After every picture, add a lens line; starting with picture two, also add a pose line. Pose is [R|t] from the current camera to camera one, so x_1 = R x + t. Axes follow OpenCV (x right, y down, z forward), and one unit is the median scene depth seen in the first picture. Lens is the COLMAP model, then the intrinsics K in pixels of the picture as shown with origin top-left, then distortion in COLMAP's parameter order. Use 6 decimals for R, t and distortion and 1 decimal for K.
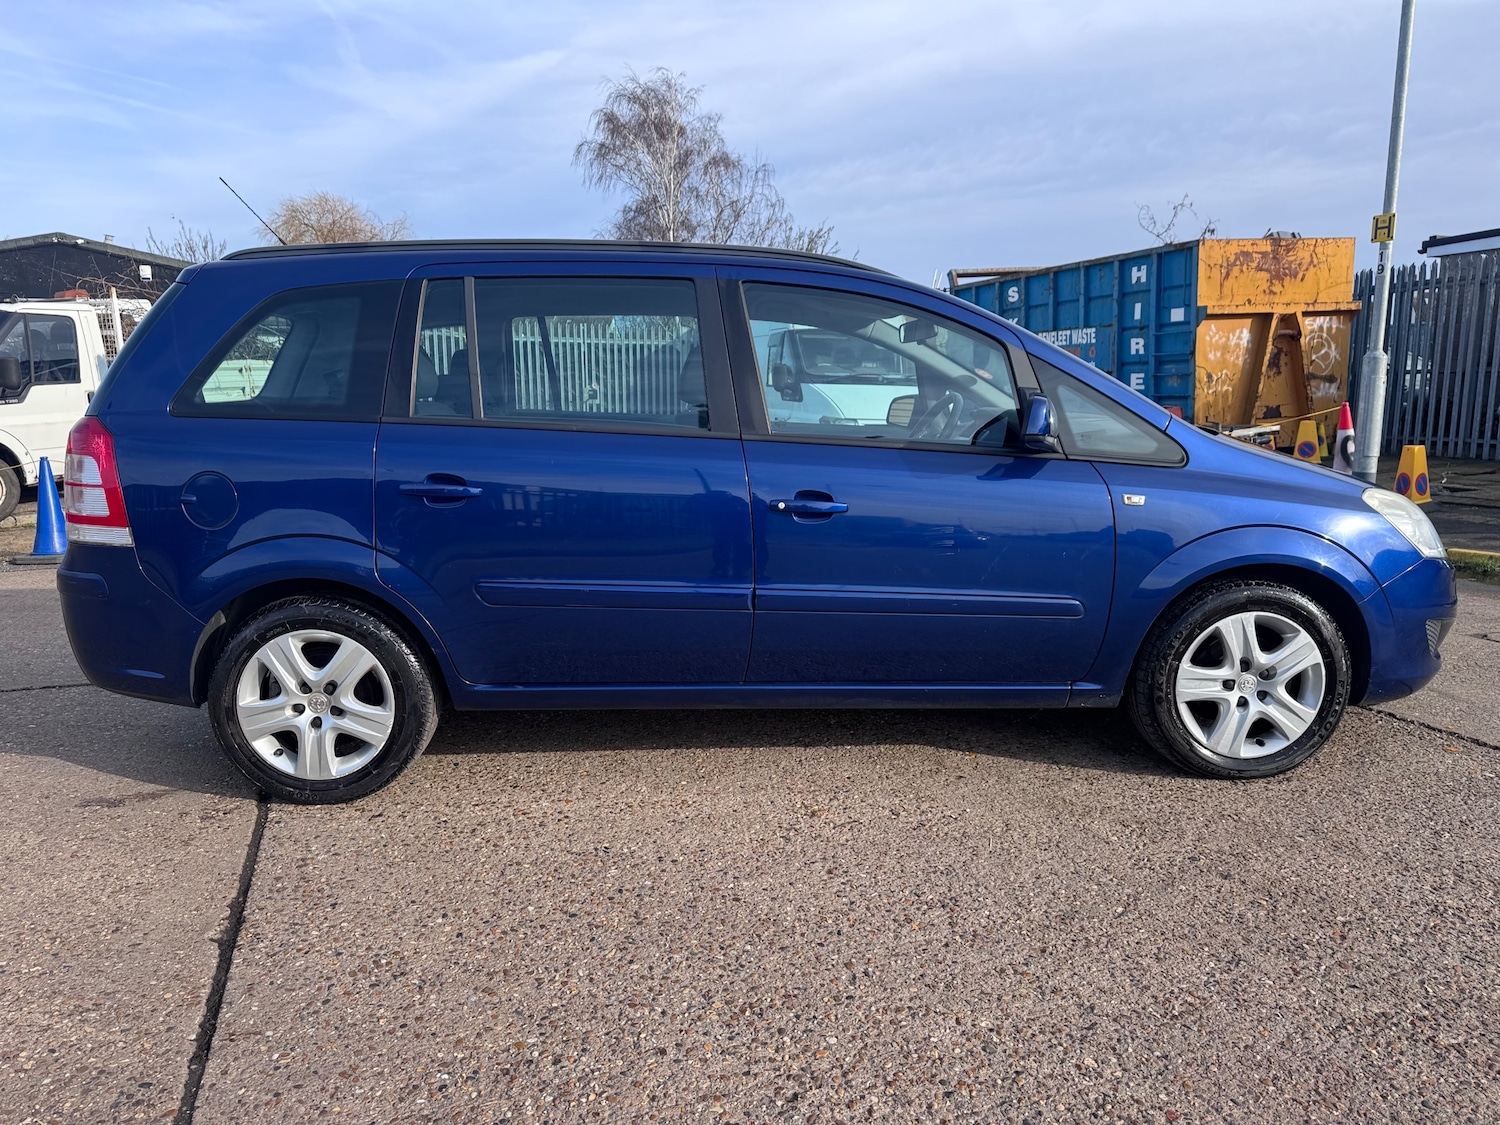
lens RADIAL K [[1100.7, 0, 753.7], [0, 1100.7, 521.2], [0, 0, 1]] dist [0.025156, -0.027421]
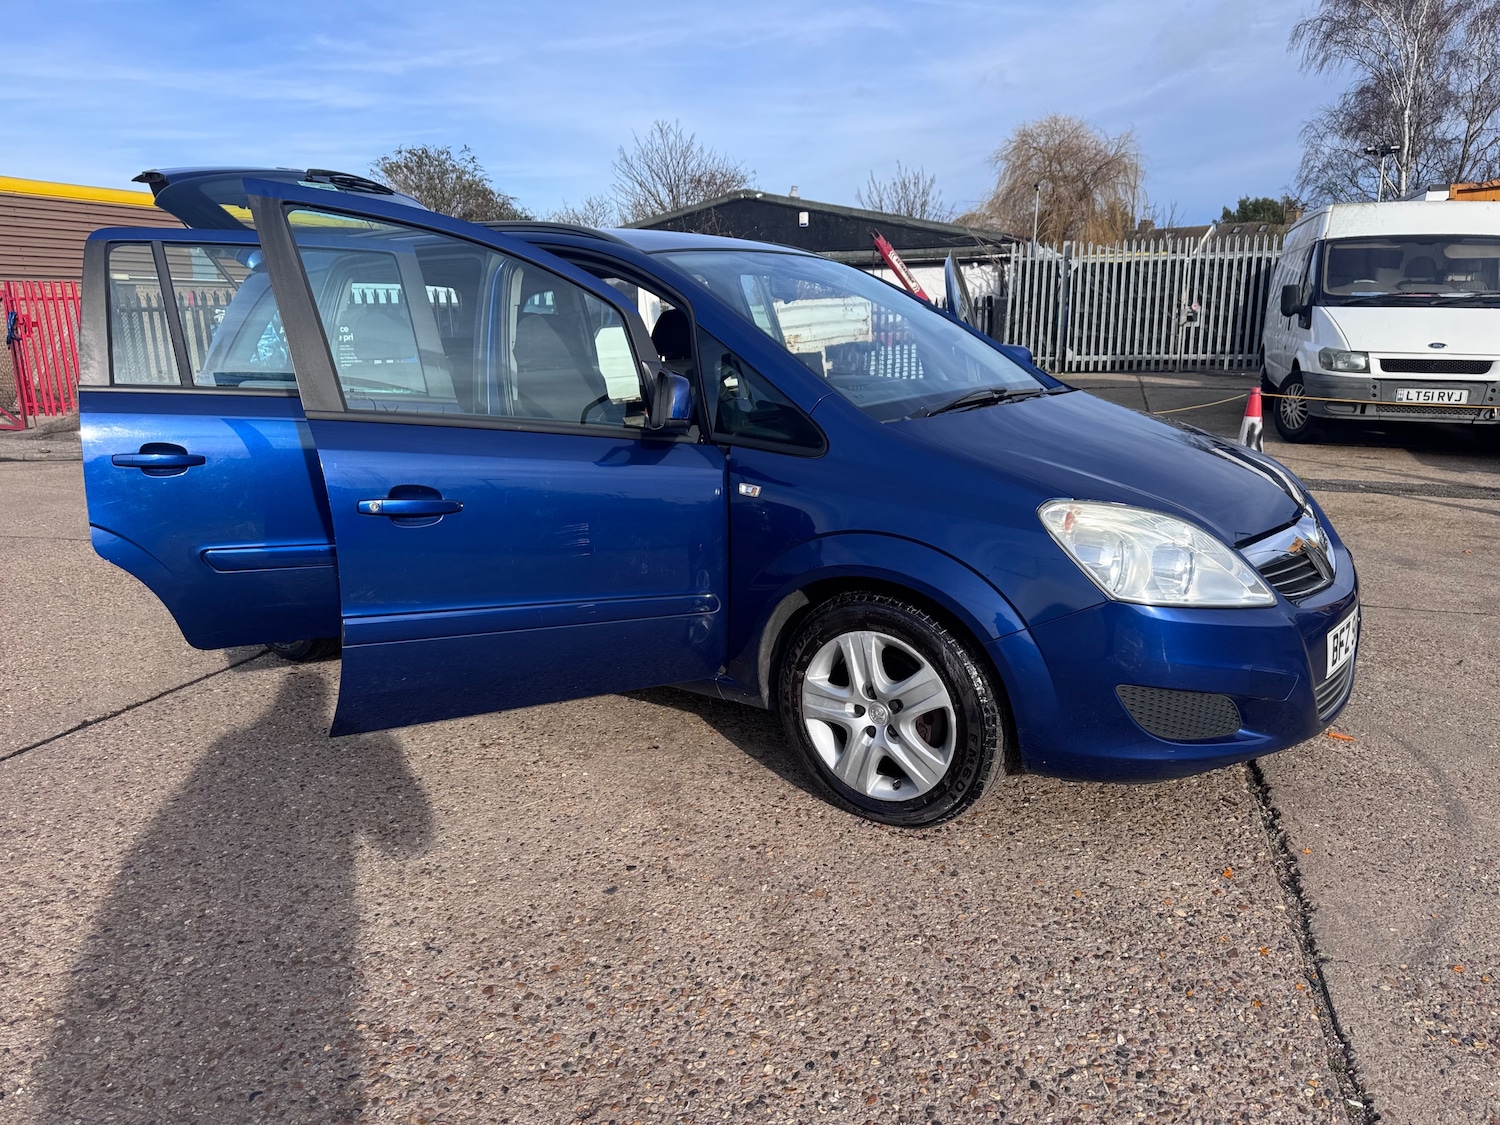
lens RADIAL K [[1094.3, 0, 754.4], [0, 1094.3, 507.4], [0, 0, 1]] dist [0.079551, -0.097499]
pose [[0.775944, 0.094252, -0.623720, 0.161070], [-0.053922, 0.995066, 0.083284, -0.013953], [0.628492, -0.030991, 0.777198, 0.051797]]
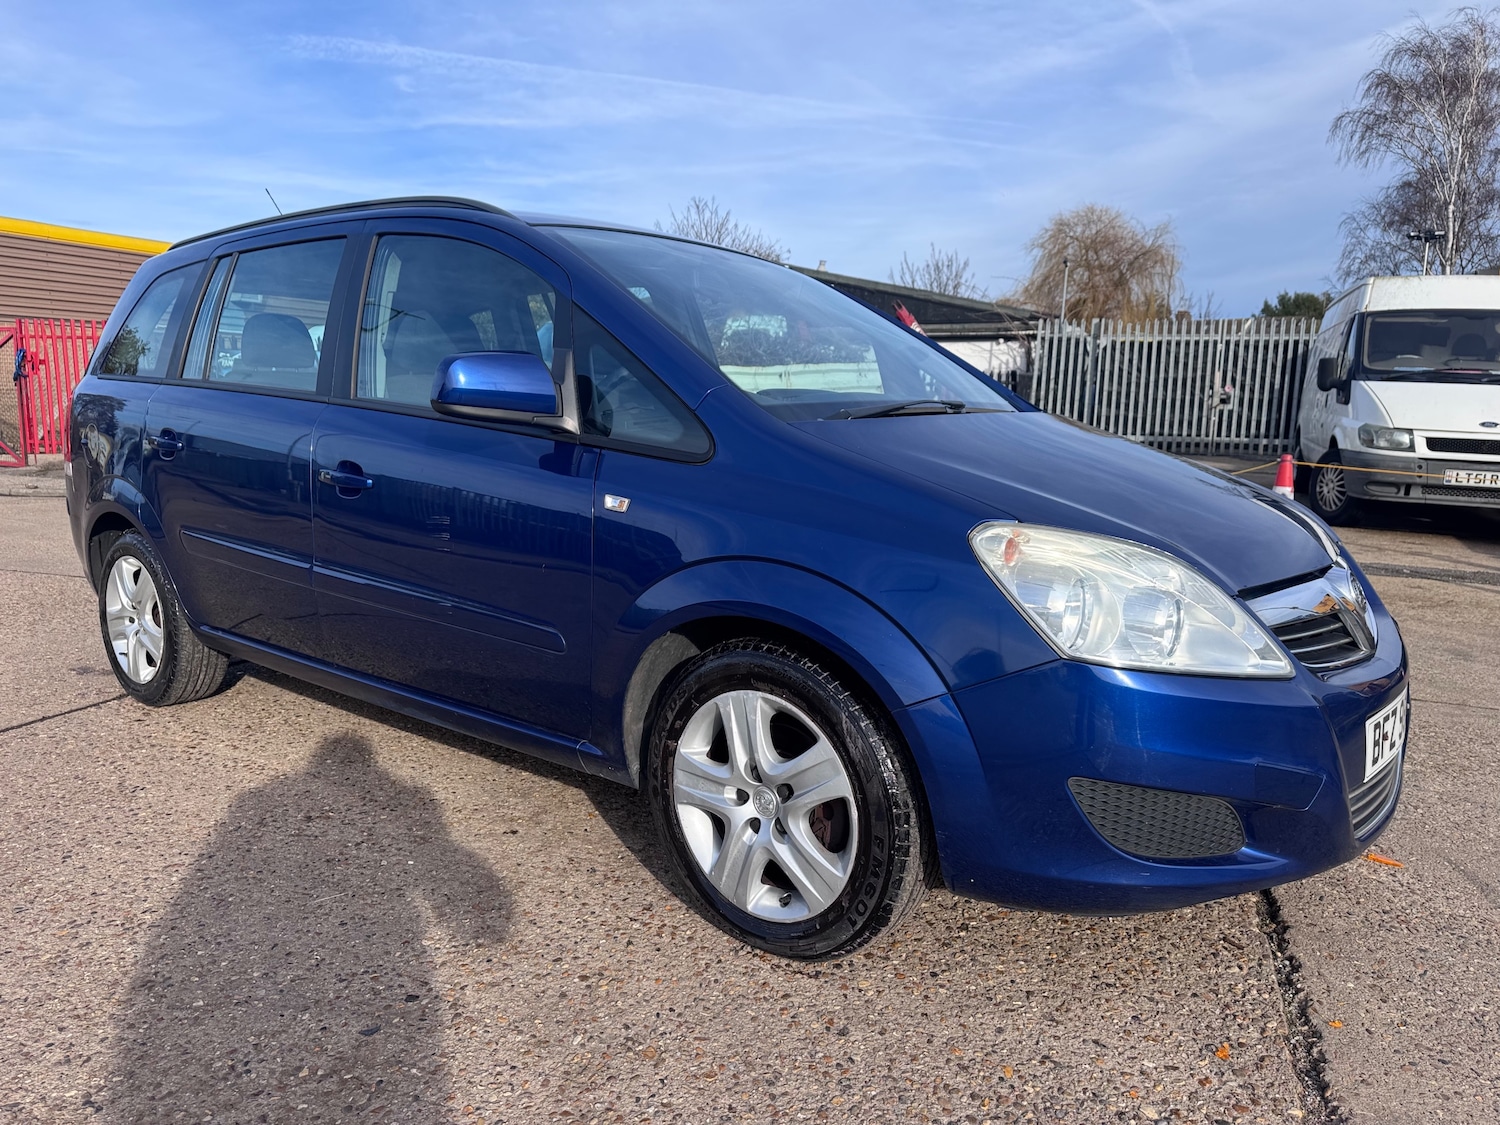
lens RADIAL K [[1083.4, 0, 747.0], [0, 1083.4, 509.2], [0, 0, 1]] dist [0.064904, -0.070937]
pose [[0.747830, 0.079295, -0.659138, 0.153734], [-0.091107, 0.995706, 0.016418, -0.006034], [0.657609, 0.047774, 0.751843, 0.091715]]
